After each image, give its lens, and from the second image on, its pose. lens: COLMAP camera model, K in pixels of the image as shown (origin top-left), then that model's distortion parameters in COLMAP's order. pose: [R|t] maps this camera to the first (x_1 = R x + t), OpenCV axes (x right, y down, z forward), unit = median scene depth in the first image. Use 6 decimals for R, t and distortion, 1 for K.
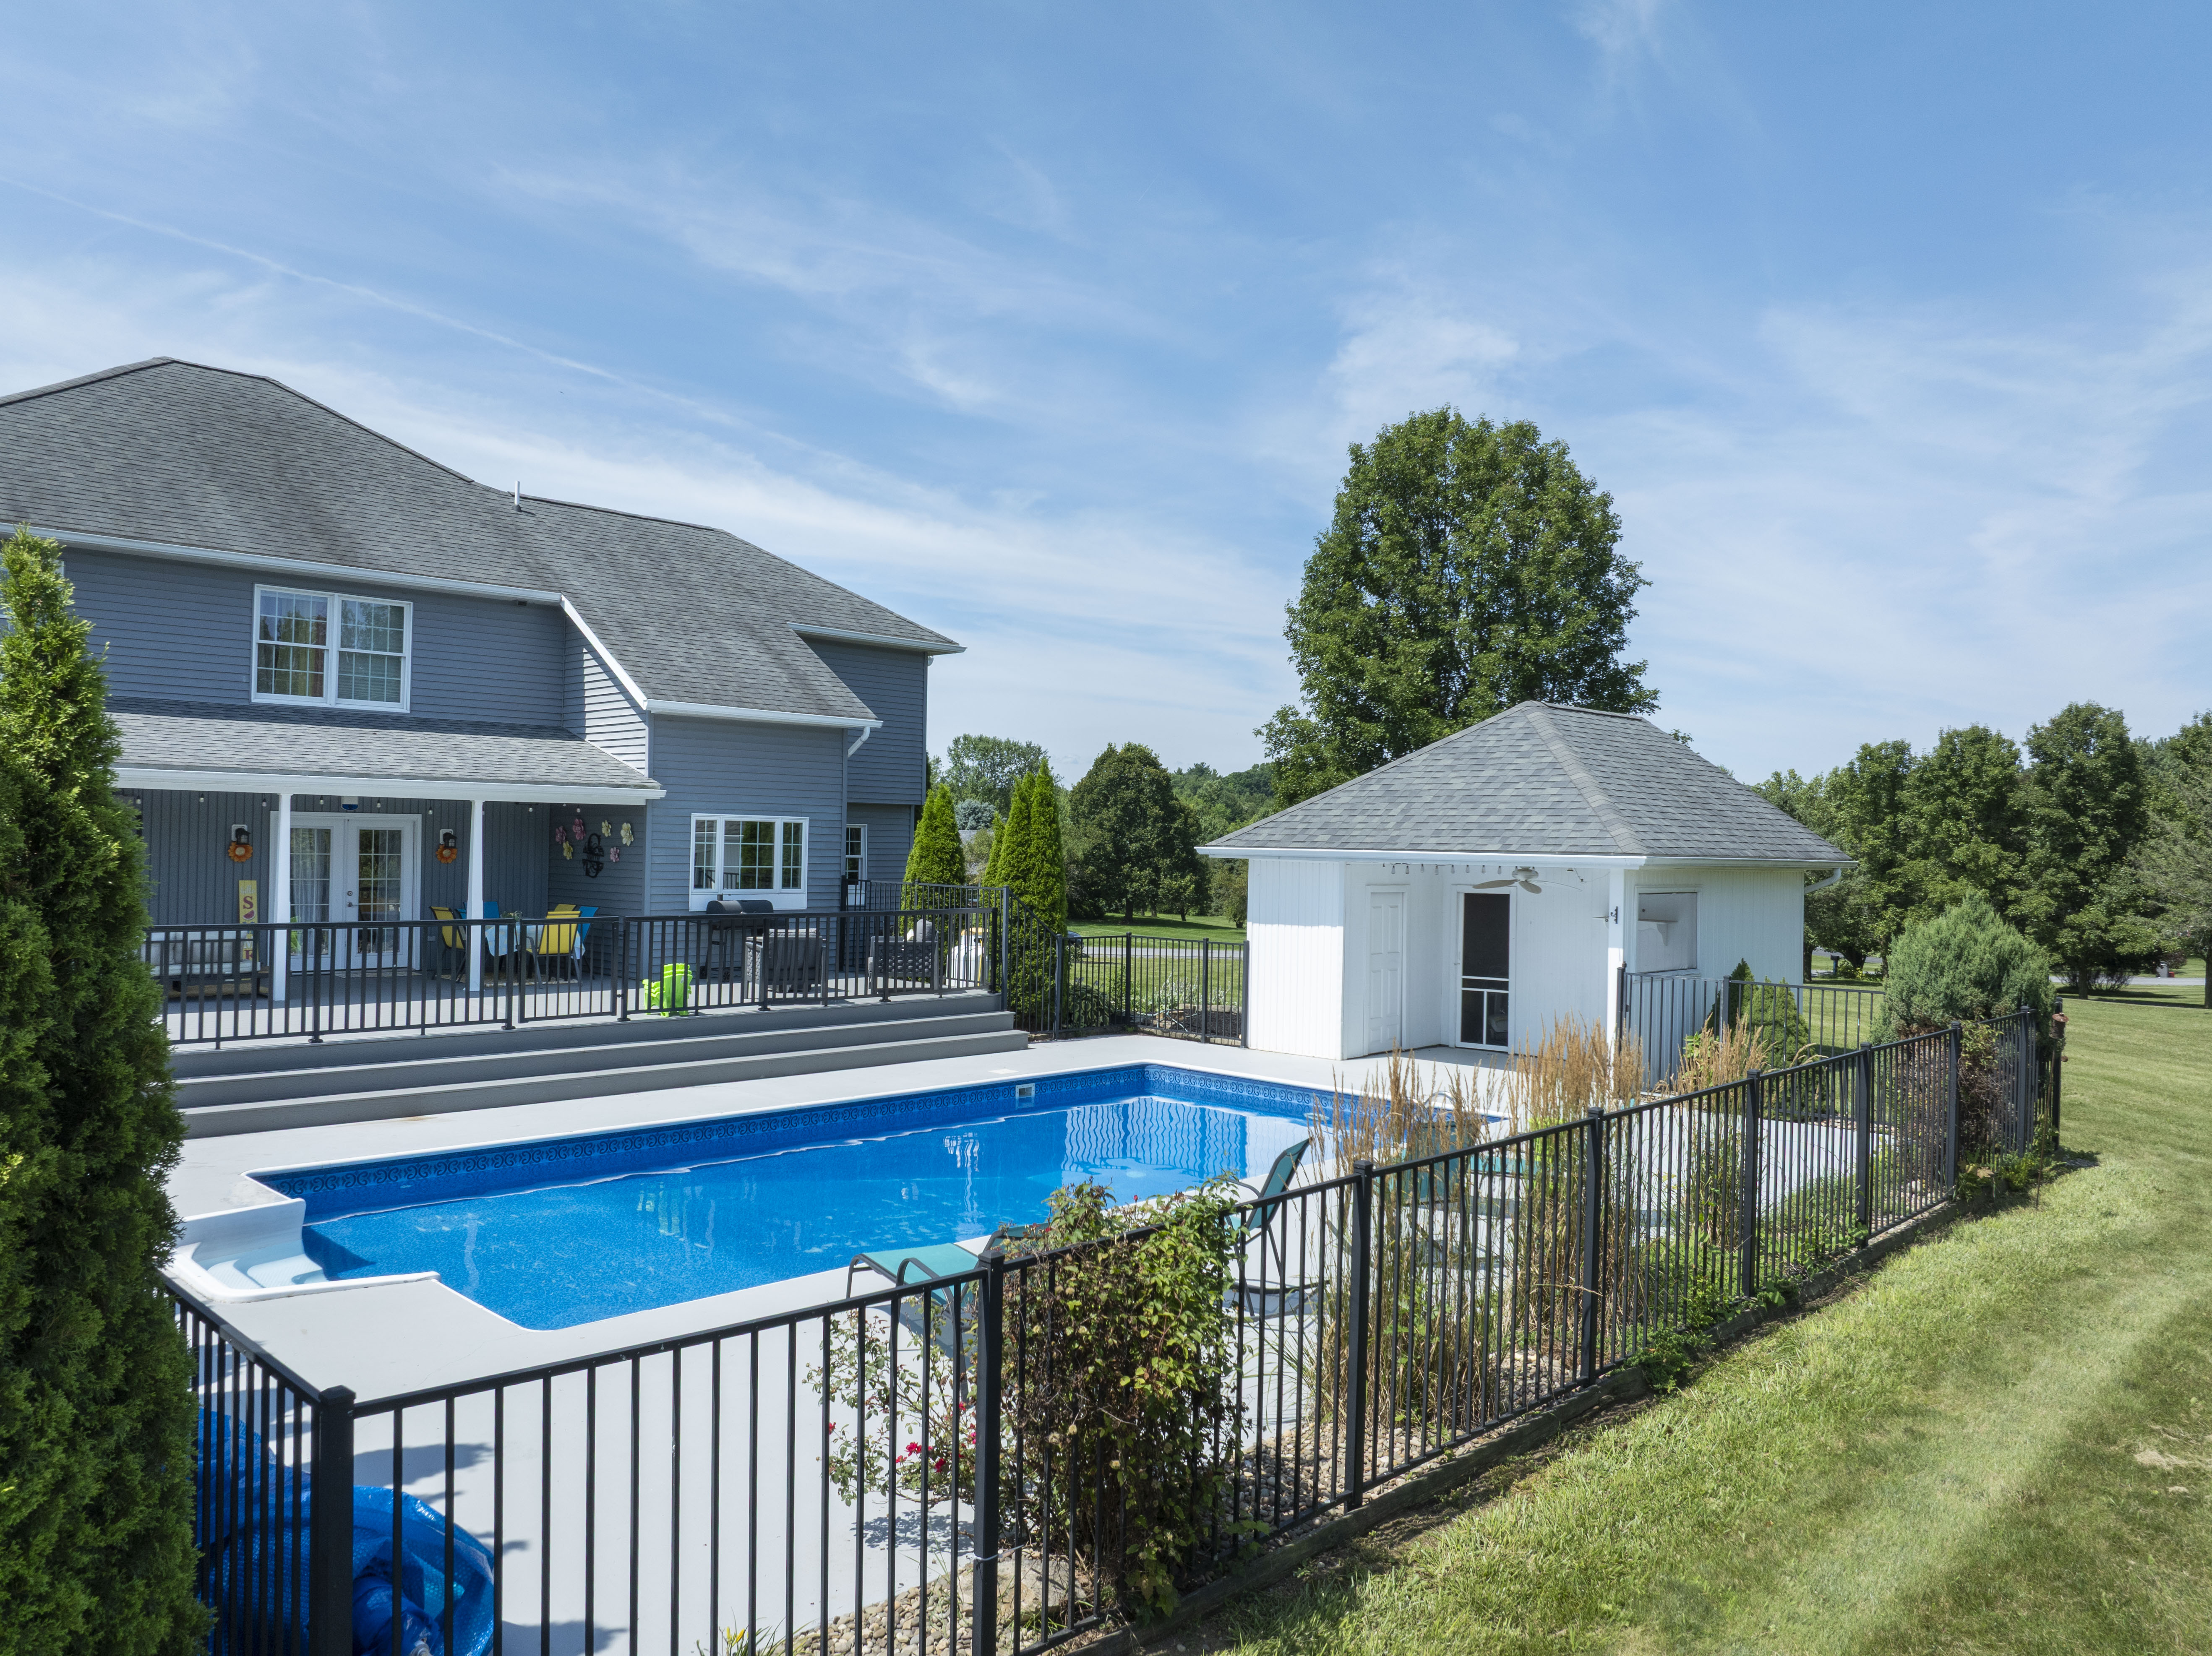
lens RADIAL K [[1561.1, 0, 1106.0], [0, 1561.1, 828.0], [0, 0, 1]] dist [-0.037479, -0.001948]
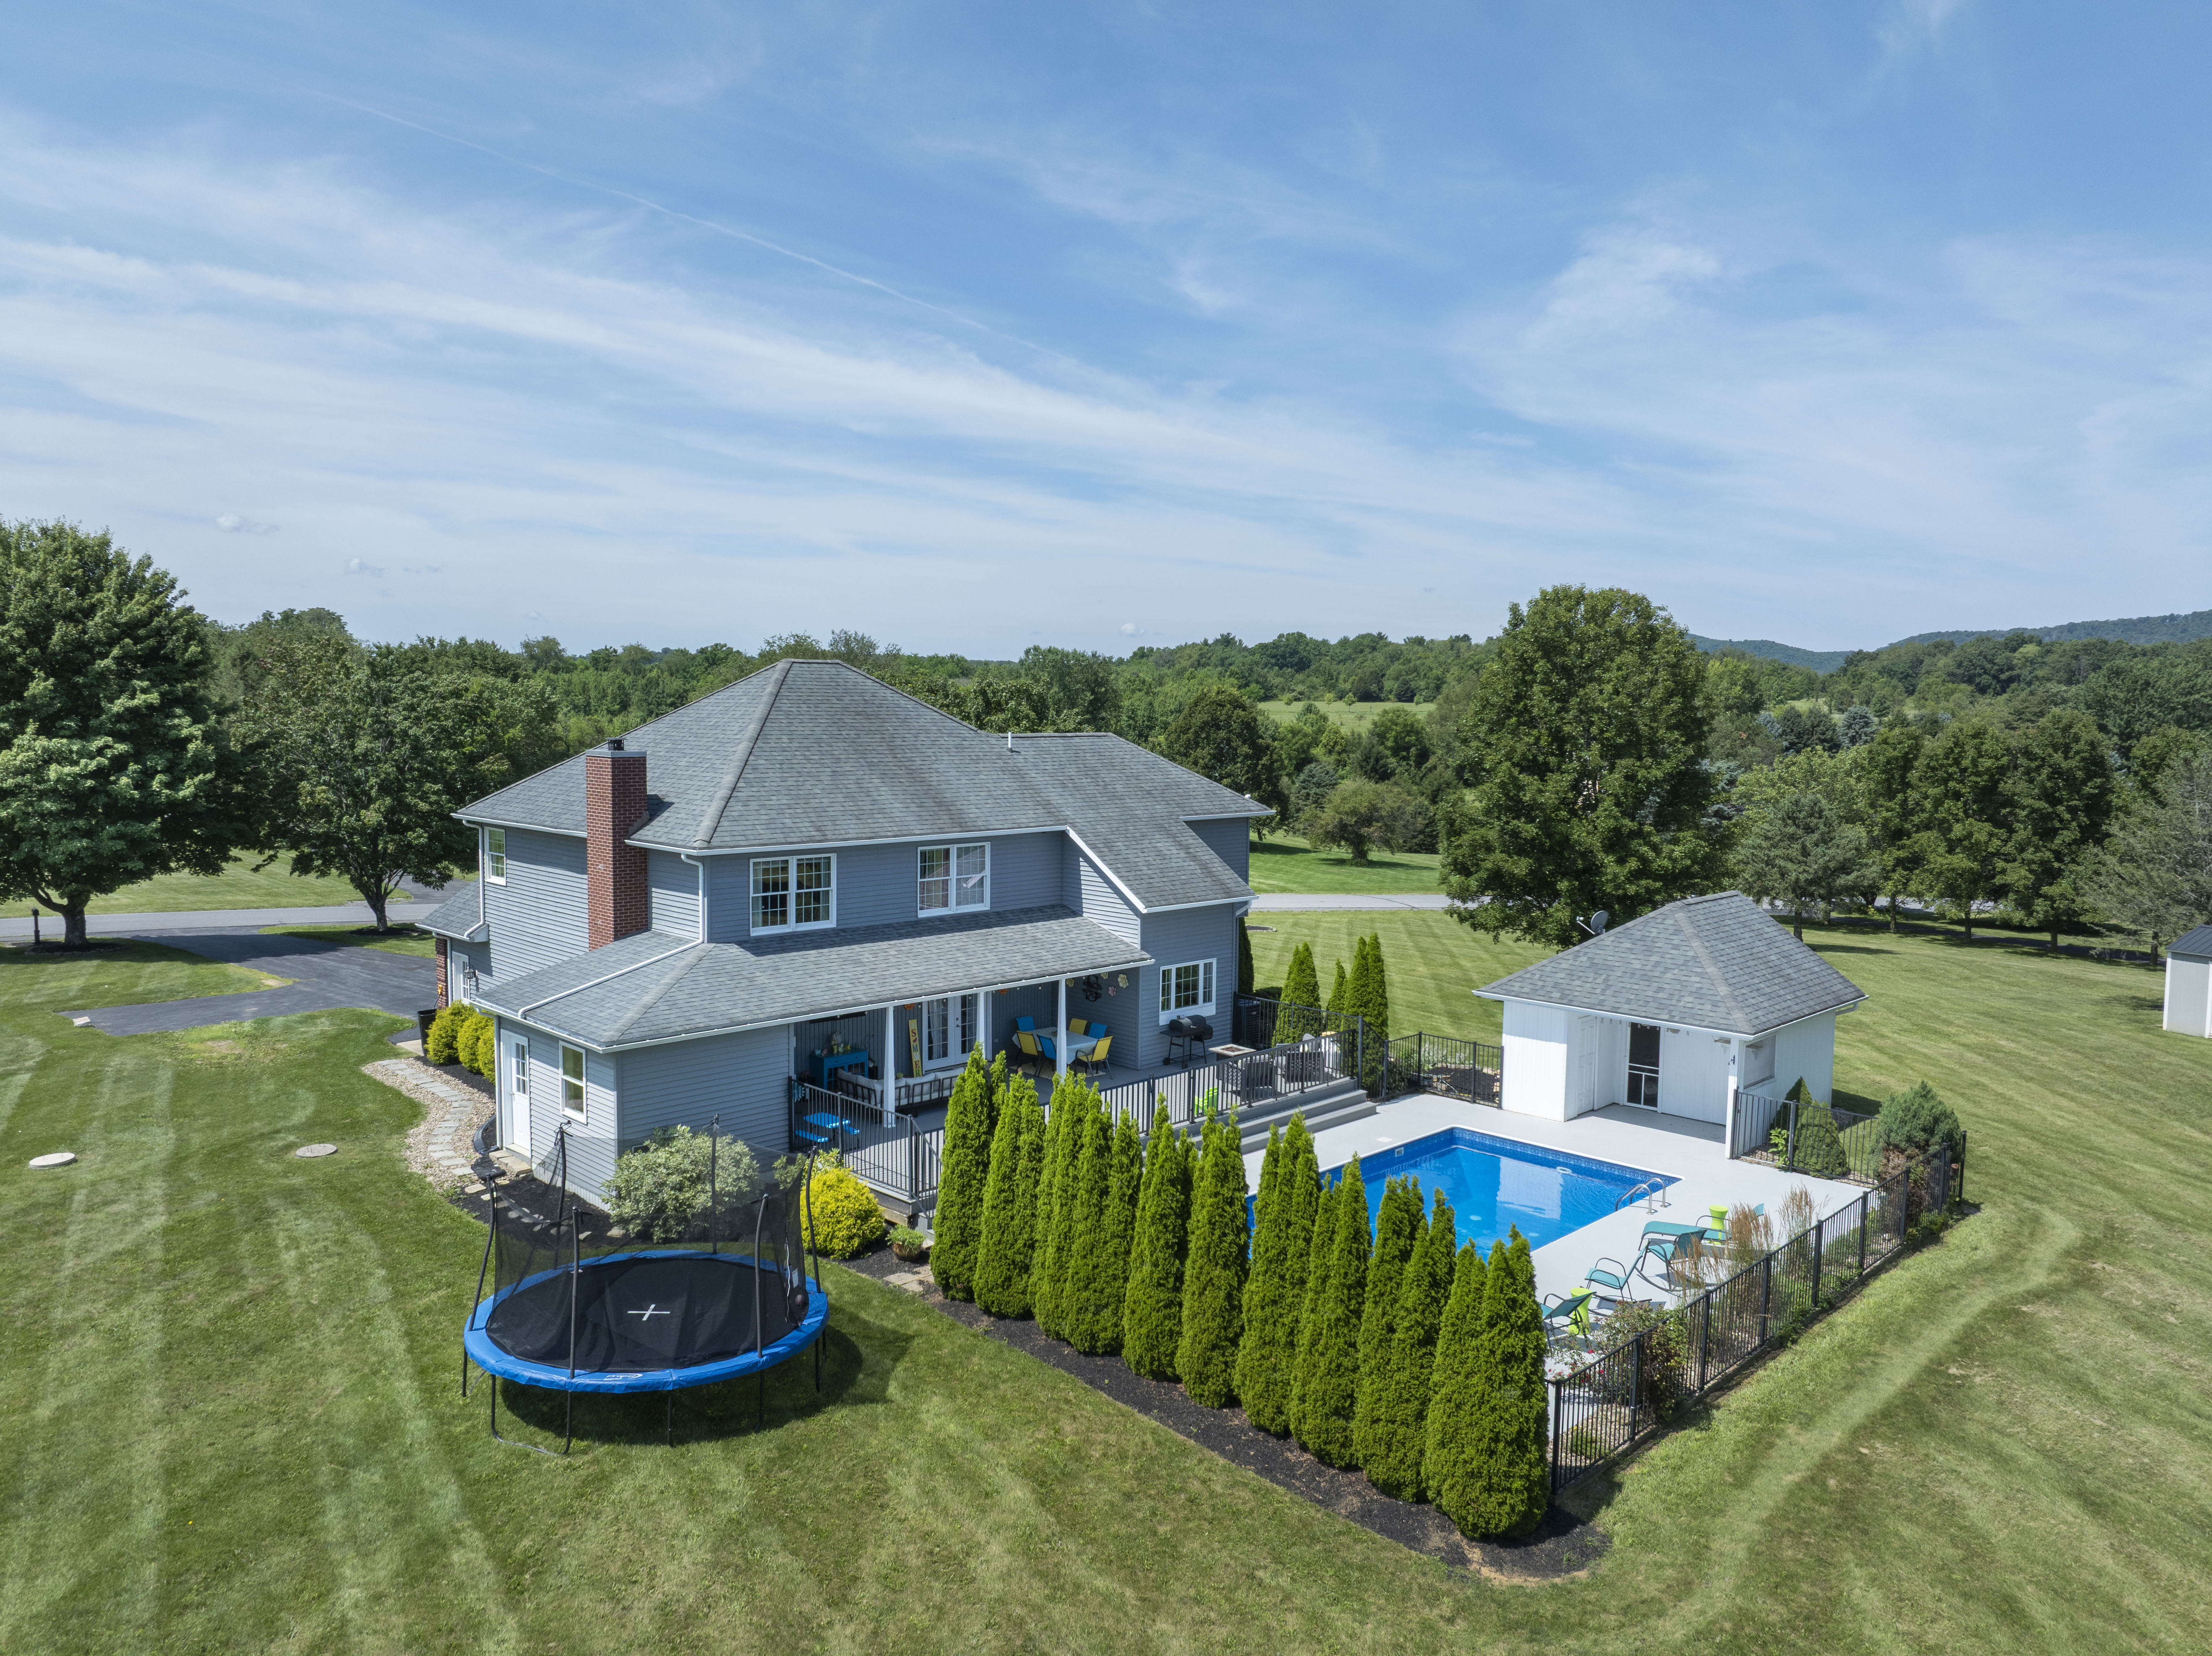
lens RADIAL K [[1567.5, 0, 1106.0], [0, 1567.5, 828.0], [0, 0, 1]] dist [-0.049021, 0.006571]
pose [[0.999948, -0.006163, -0.008106, -0.306858], [0.006880, 0.995774, 0.091575, -0.303844], [0.007508, -0.091626, 0.995765, -0.622215]]
